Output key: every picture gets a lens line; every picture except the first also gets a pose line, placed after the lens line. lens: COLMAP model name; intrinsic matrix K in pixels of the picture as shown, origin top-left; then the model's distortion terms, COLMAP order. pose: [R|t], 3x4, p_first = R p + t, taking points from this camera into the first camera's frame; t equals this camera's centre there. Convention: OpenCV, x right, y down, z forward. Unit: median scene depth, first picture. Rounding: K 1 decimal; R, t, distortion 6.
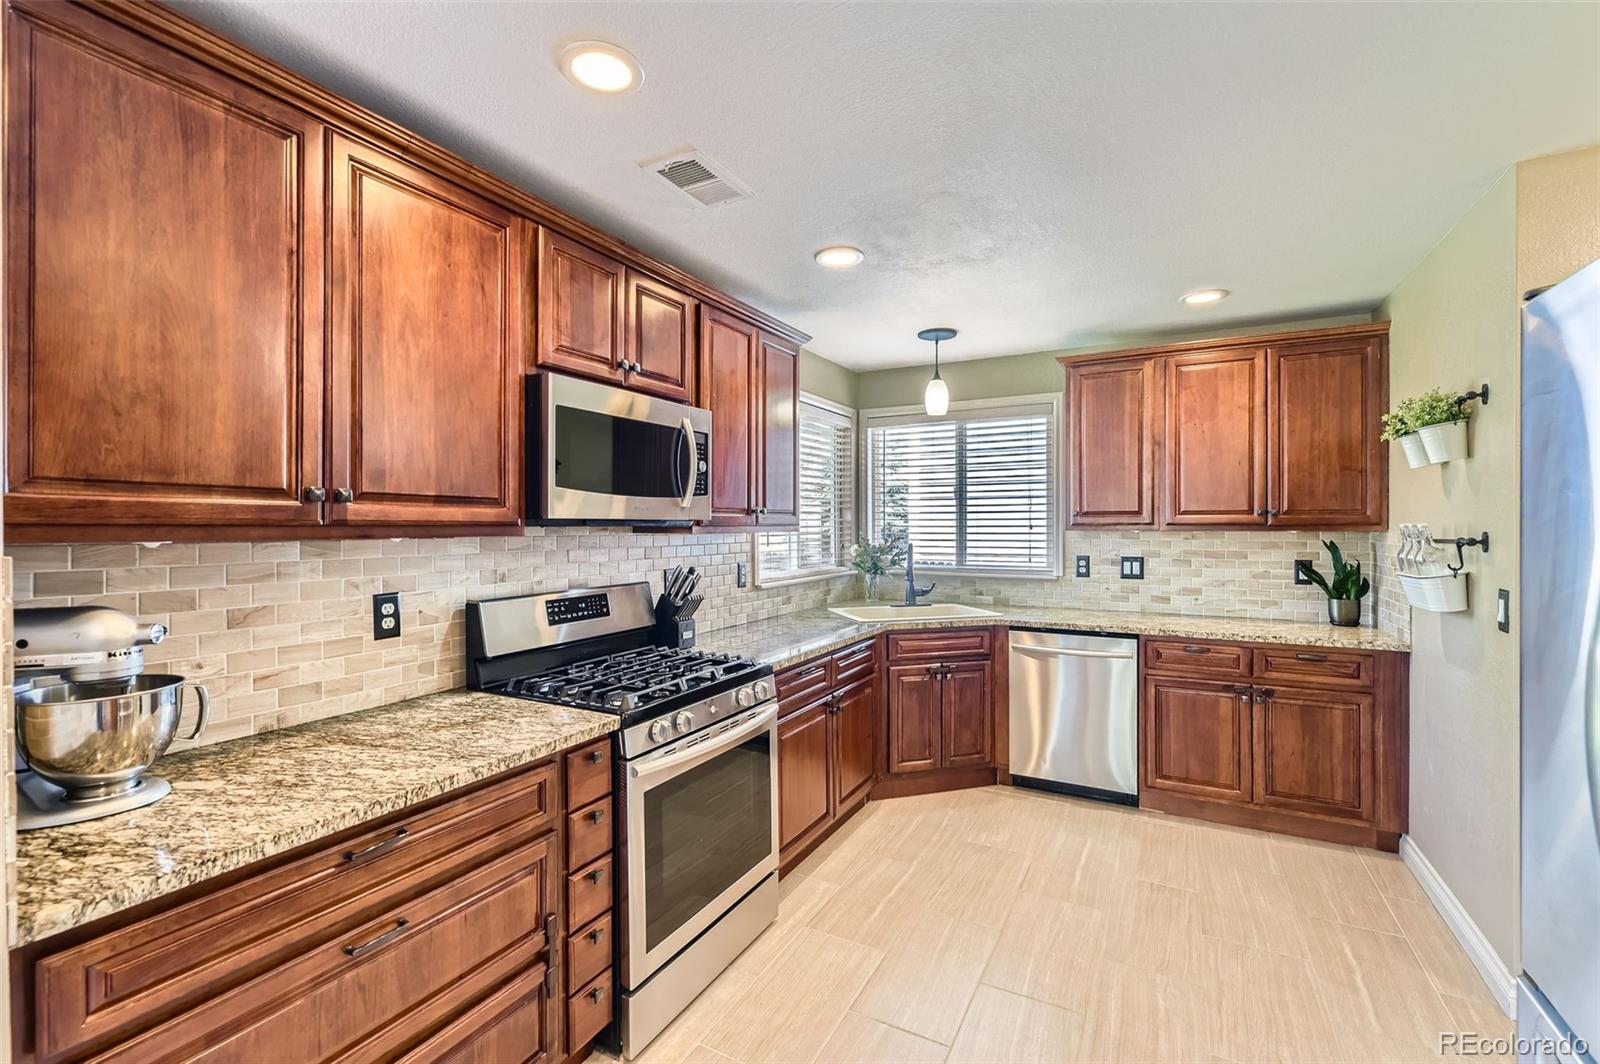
lens RADIAL K [[696.9, 0, 806.2], [0, 696.9, 523.8], [0, 0, 1]] dist [-0.001862, -0.000097]
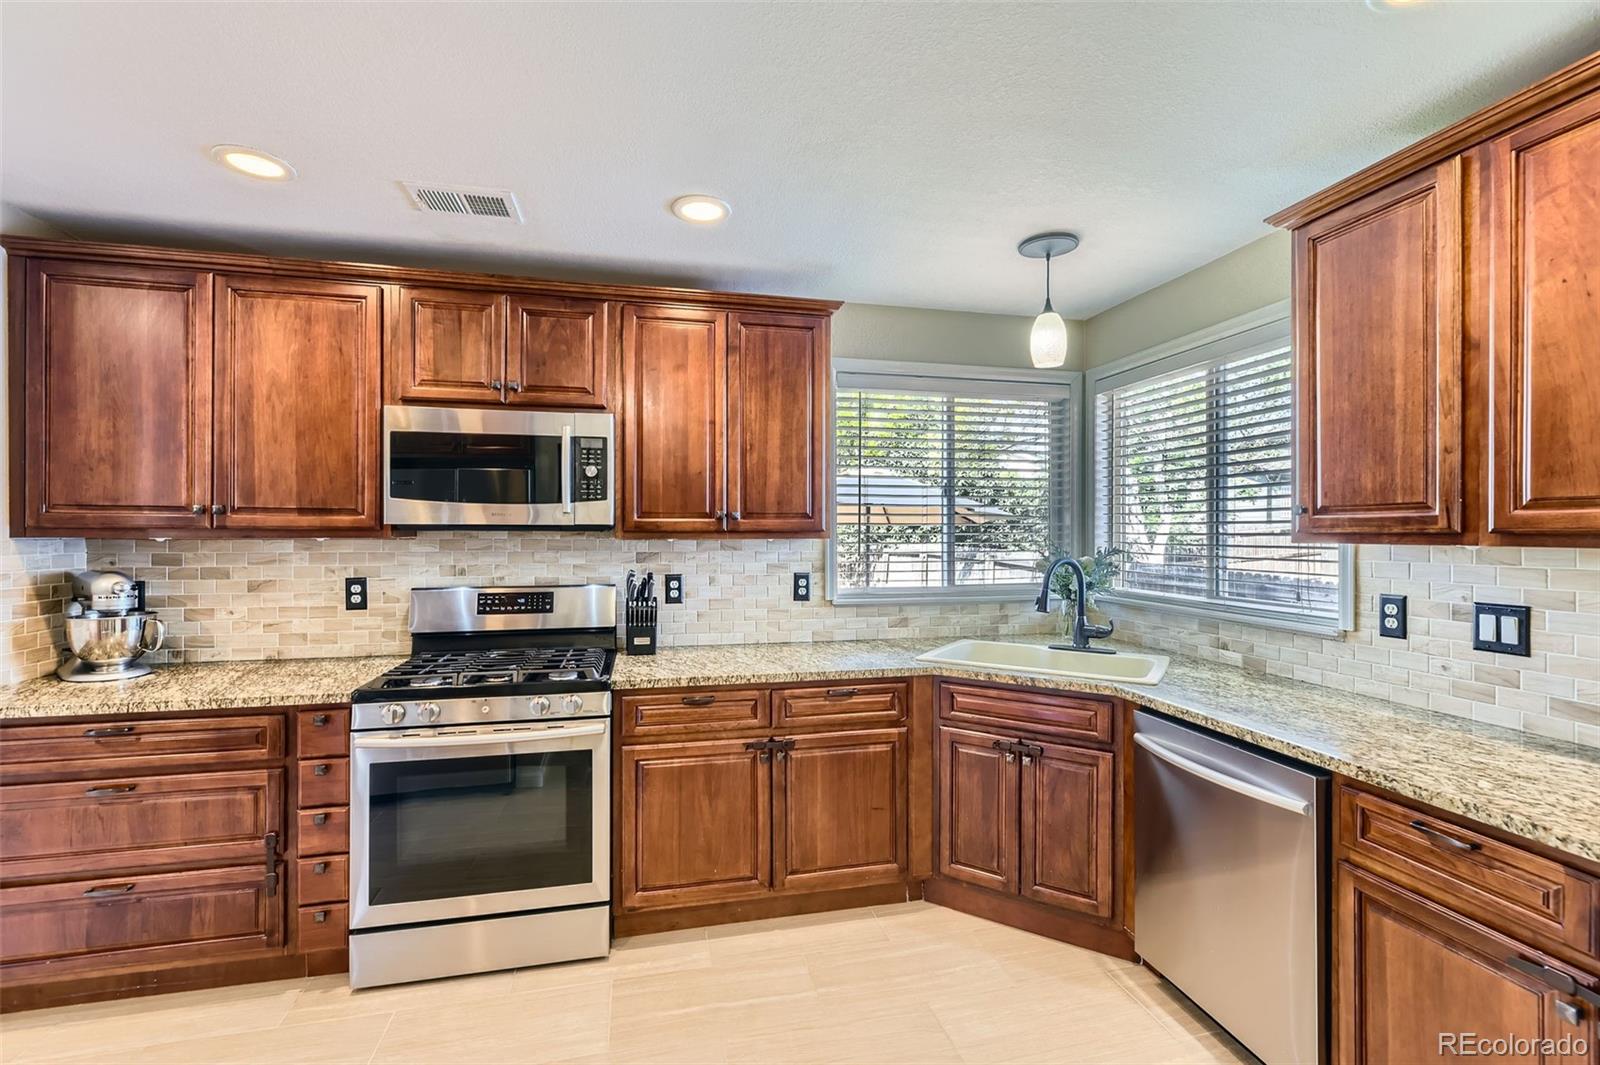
lens RADIAL K [[696.9, 0, 800.8], [0, 696.9, 528.0], [0, 0, 1]] dist [-0.001862, -0.000097]
pose [[0.655668, 0.000124, -0.755049, 1.054571], [-0.001969, 0.999997, -0.001545, -0.000333], [0.755047, 0.002500, 0.655666, 0.756949]]
